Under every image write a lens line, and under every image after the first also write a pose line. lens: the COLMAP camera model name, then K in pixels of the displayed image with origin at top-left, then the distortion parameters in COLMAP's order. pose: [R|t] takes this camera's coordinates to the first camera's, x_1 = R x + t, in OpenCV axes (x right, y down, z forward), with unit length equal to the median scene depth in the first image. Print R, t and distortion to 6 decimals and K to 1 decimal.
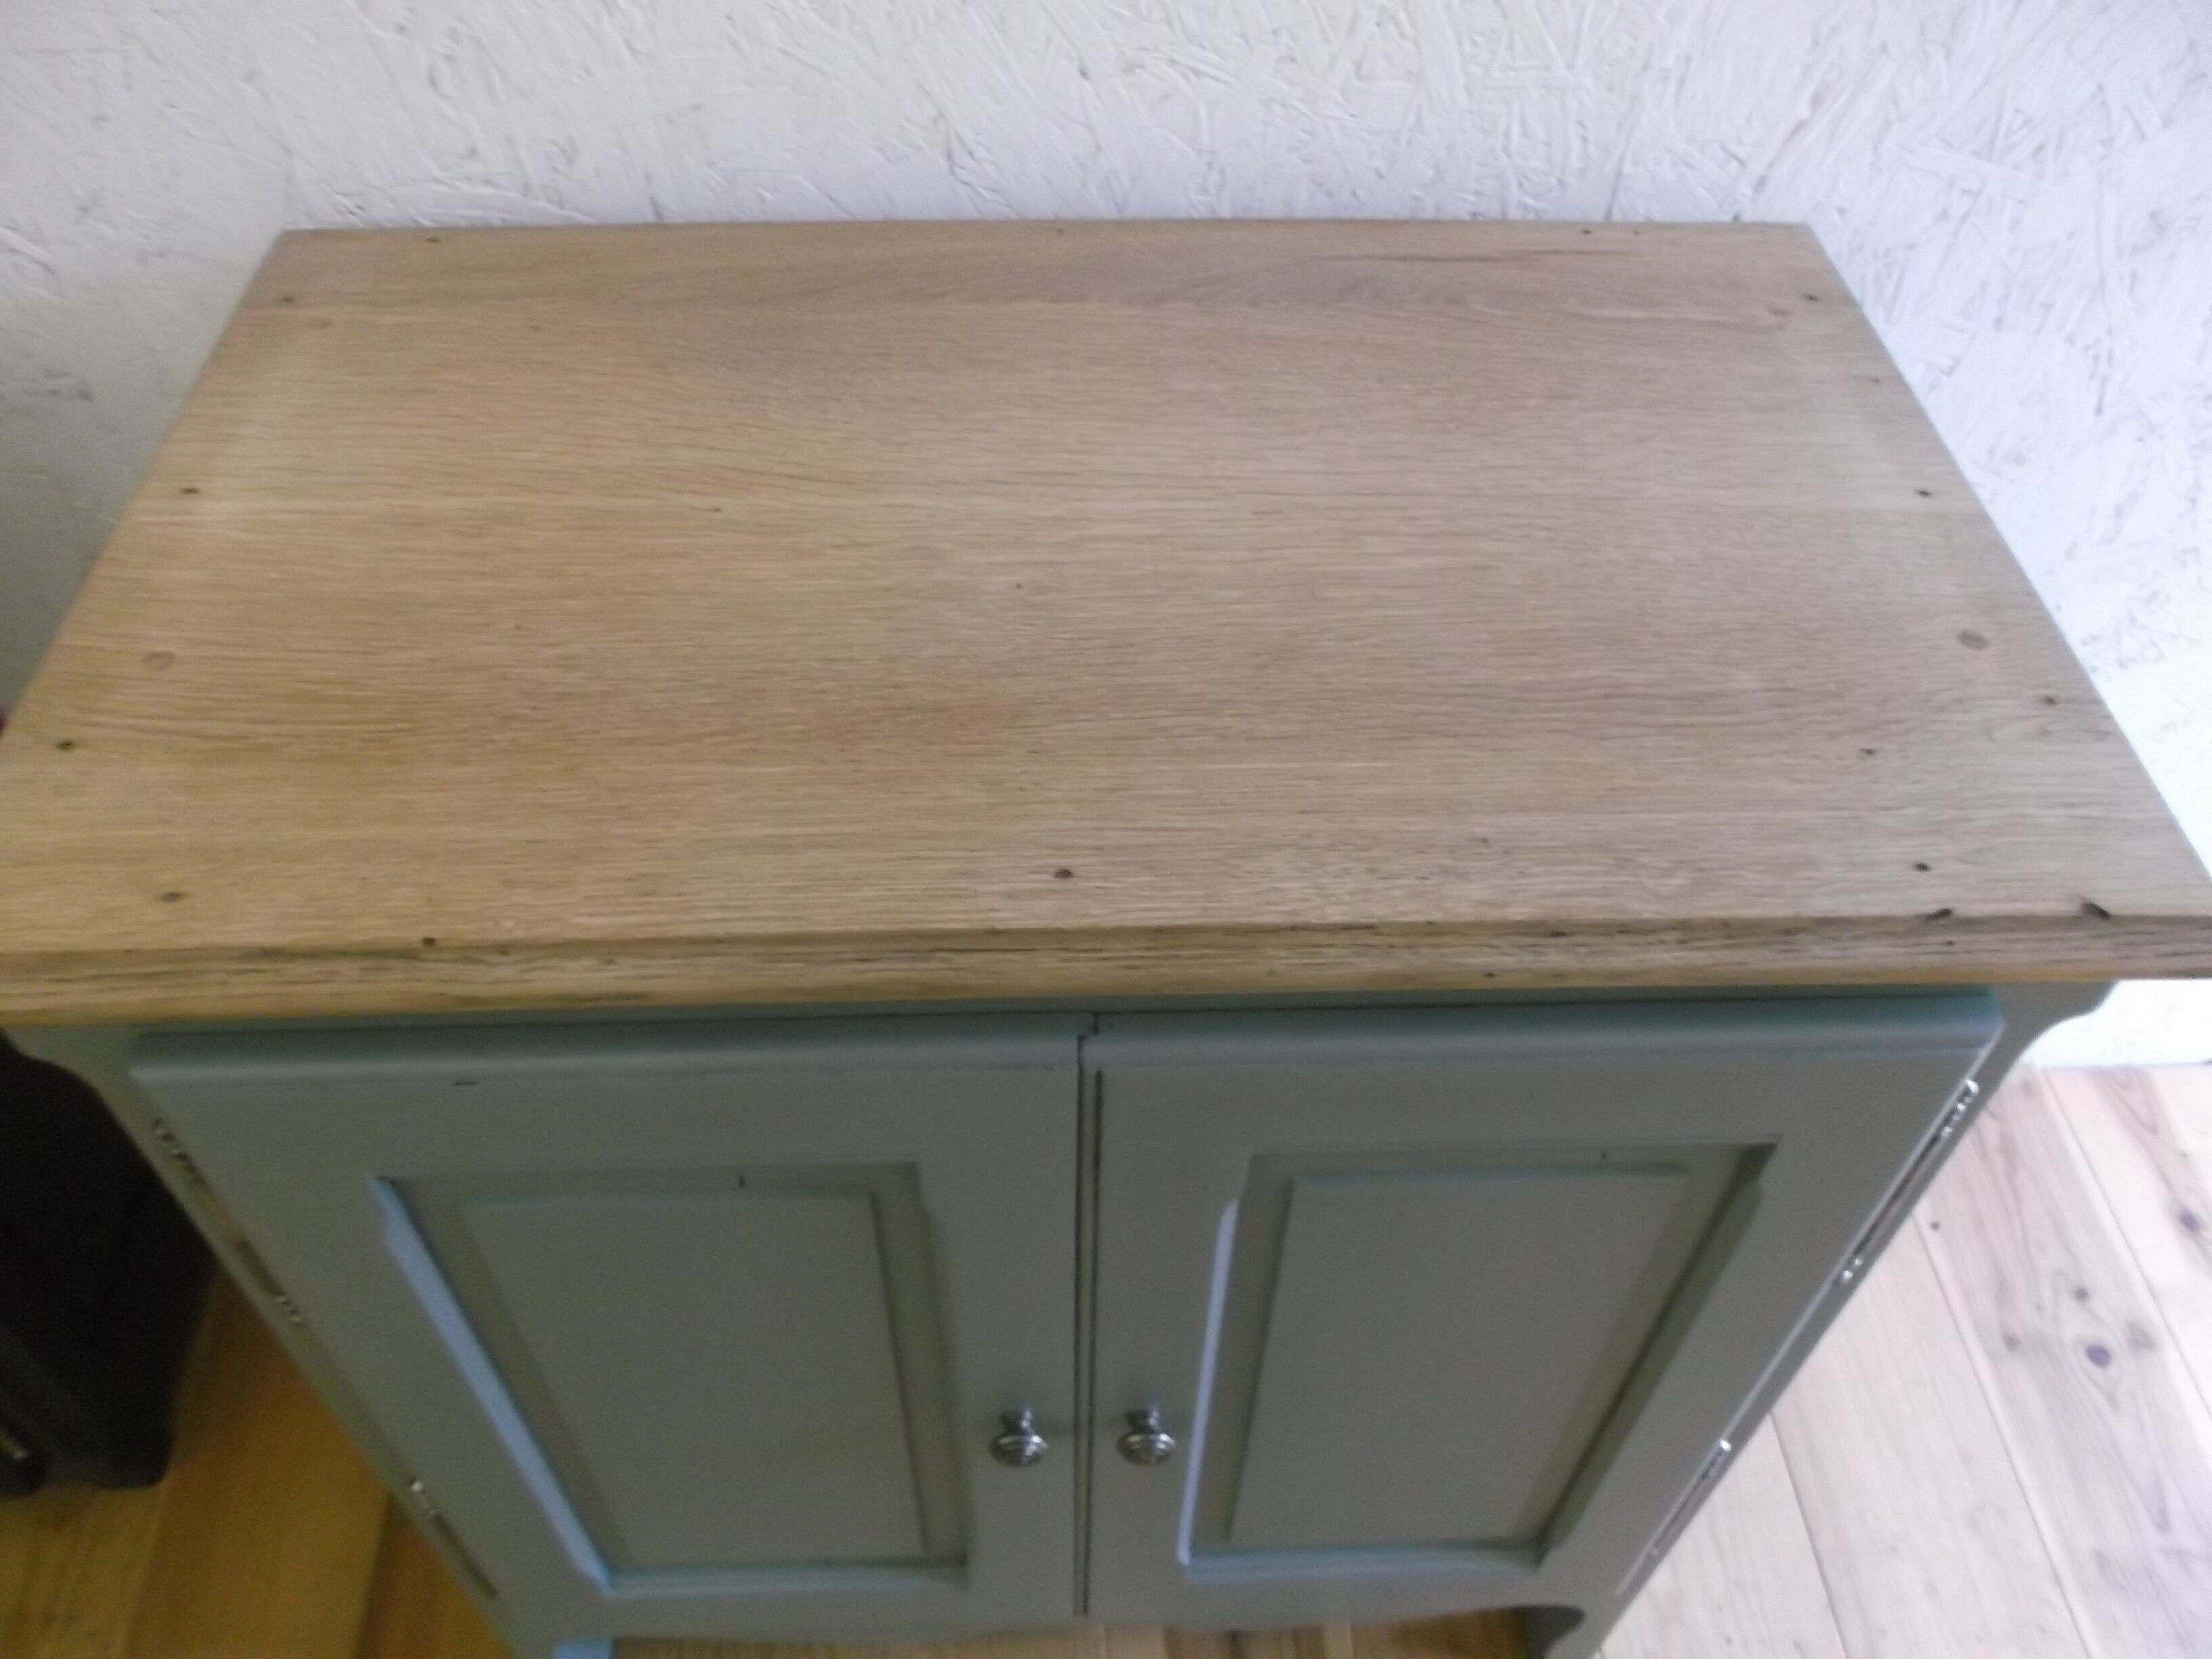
lens RADIAL K [[1751.5, 0, 1112.9], [0, 1751.5, 840.1], [0, 0, 1]] dist [-0.040041, 0.026469]
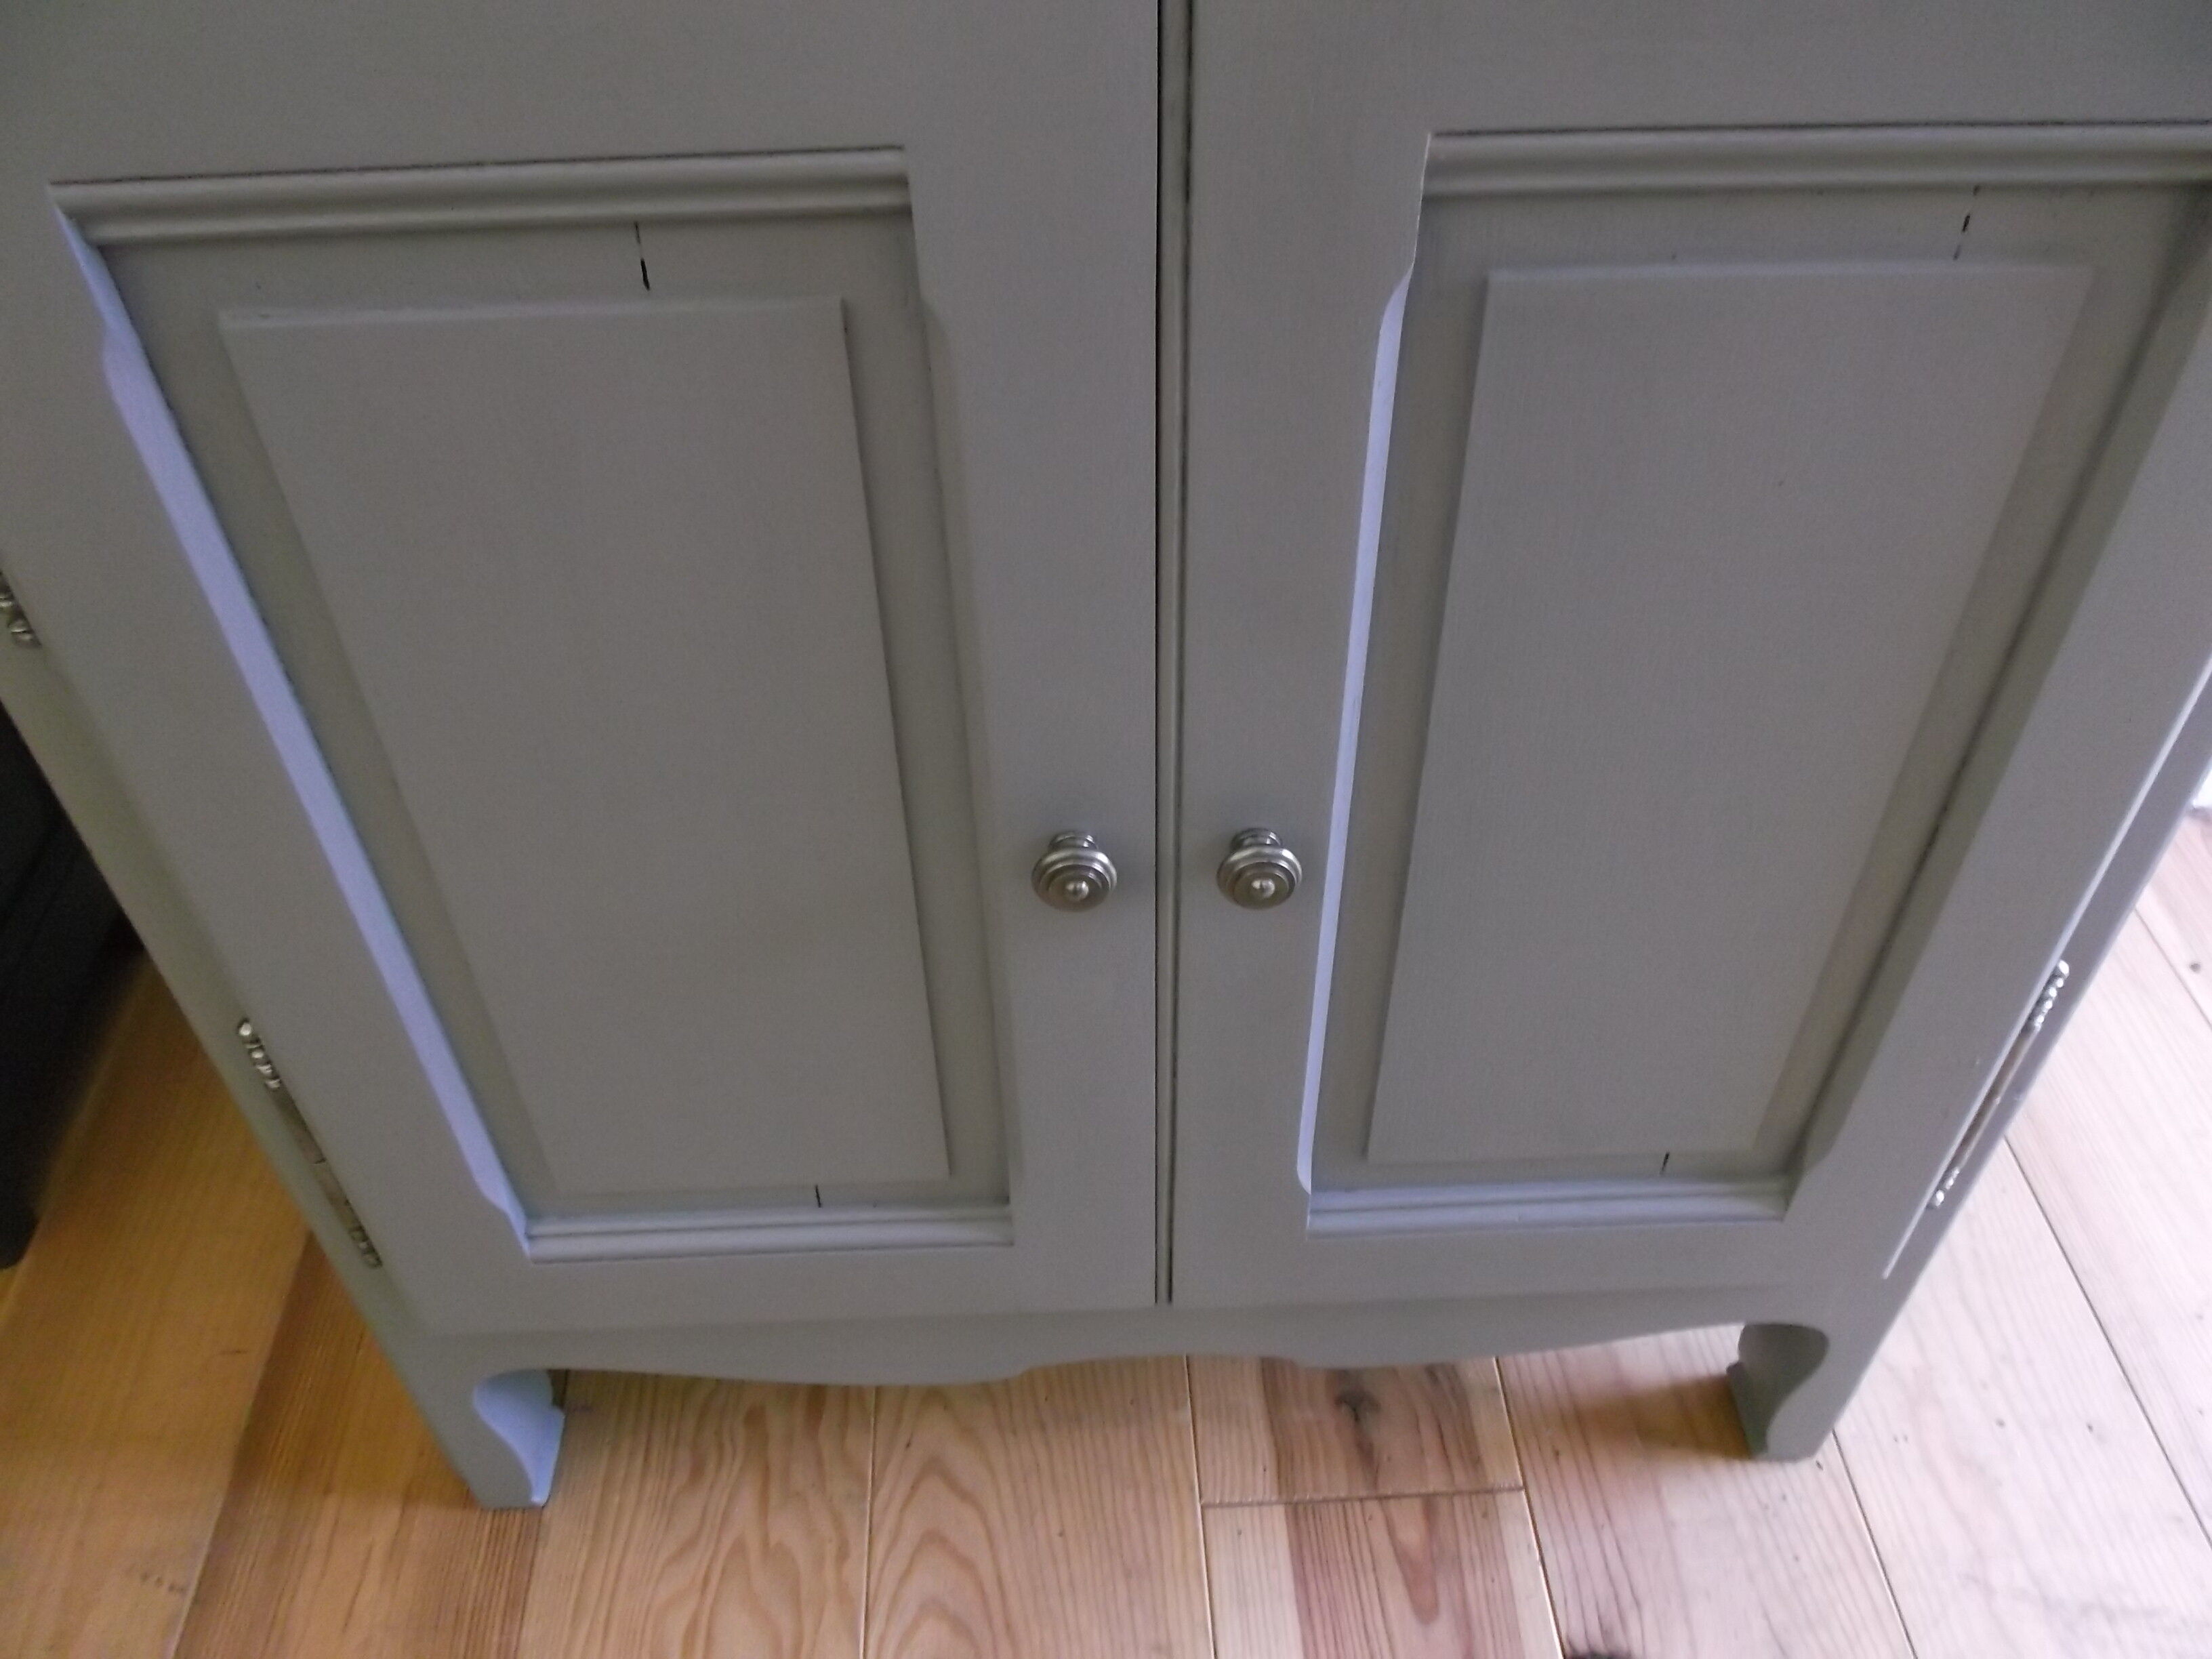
lens RADIAL K [[1751.5, 0, 1111.5], [0, 1751.5, 820.4], [0, 0, 1]] dist [-0.040041, 0.026469]
pose [[0.999387, -0.020654, -0.028262, -0.017414], [0.018454, 0.996935, -0.076032, 0.343270], [0.029745, 0.075464, 0.996705, 0.279642]]
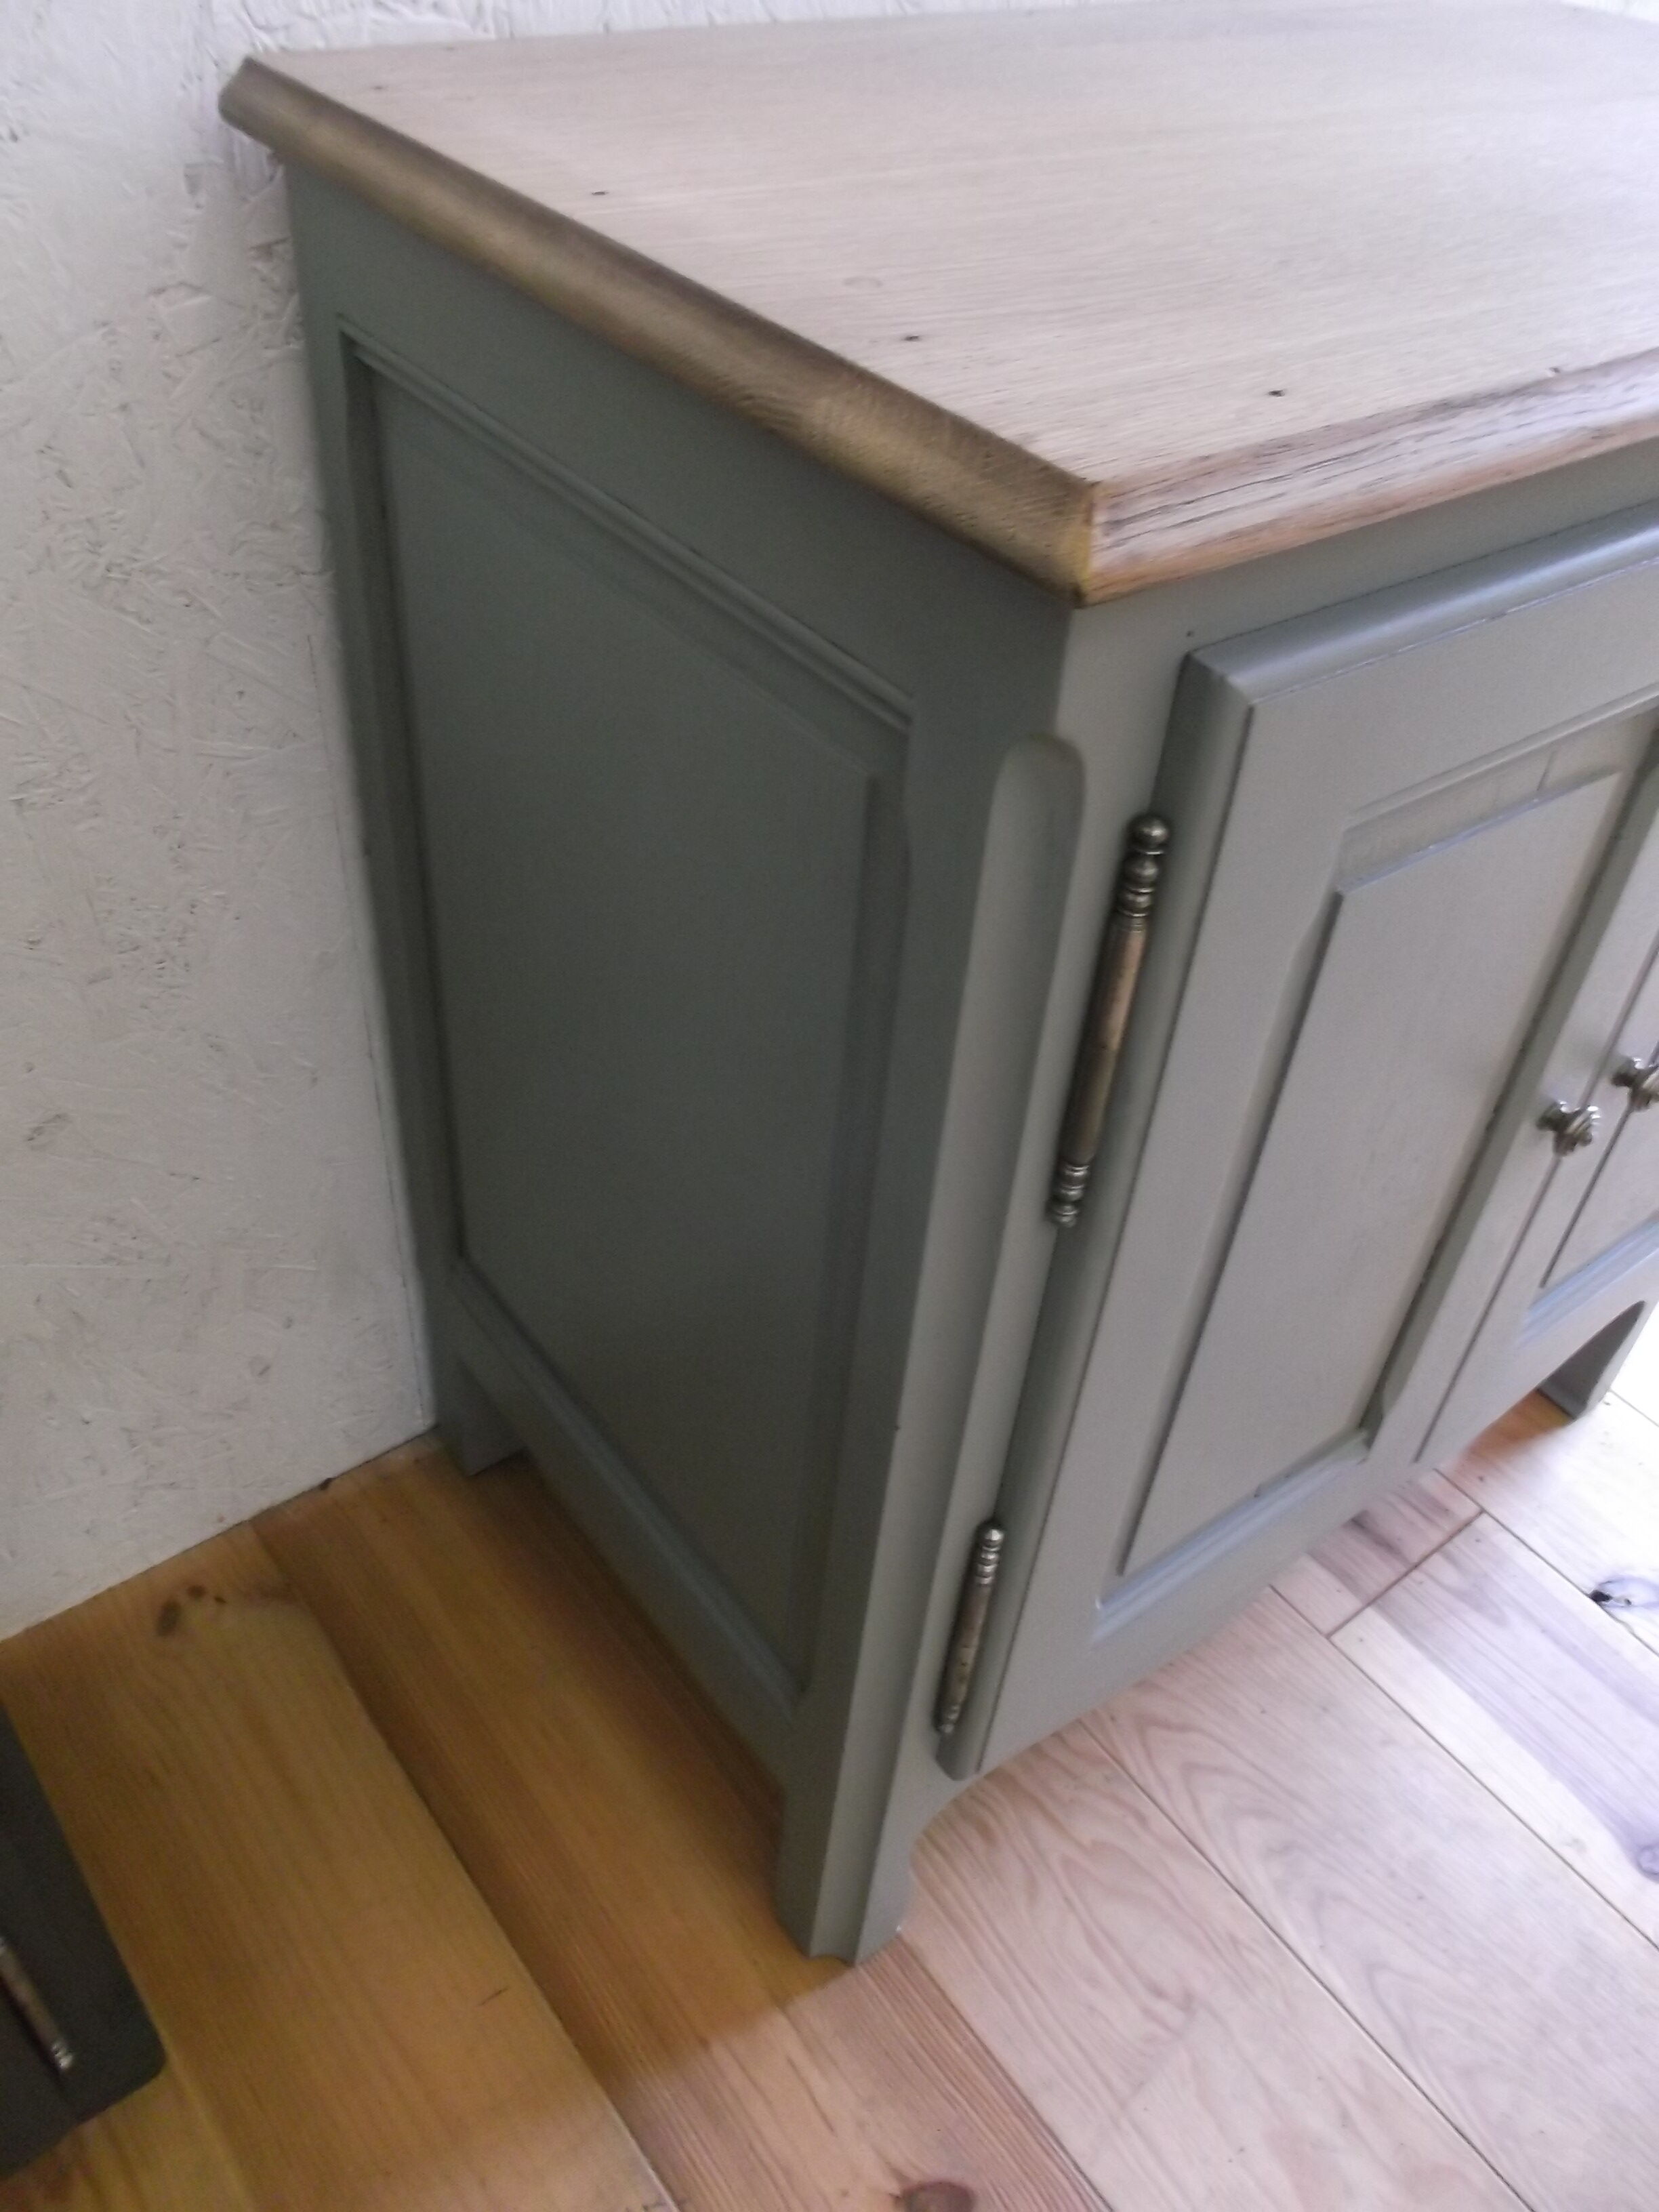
lens RADIAL K [[1751.5, 0, 865.8], [0, 1751.5, 1125.8], [0, 0, 1]] dist [-0.040041, 0.026469]
pose [[0.818388, -0.349945, 0.455828, -0.742335], [0.382087, 0.923834, 0.023246, 0.157775], [-0.429244, 0.155142, 0.889764, 0.281522]]
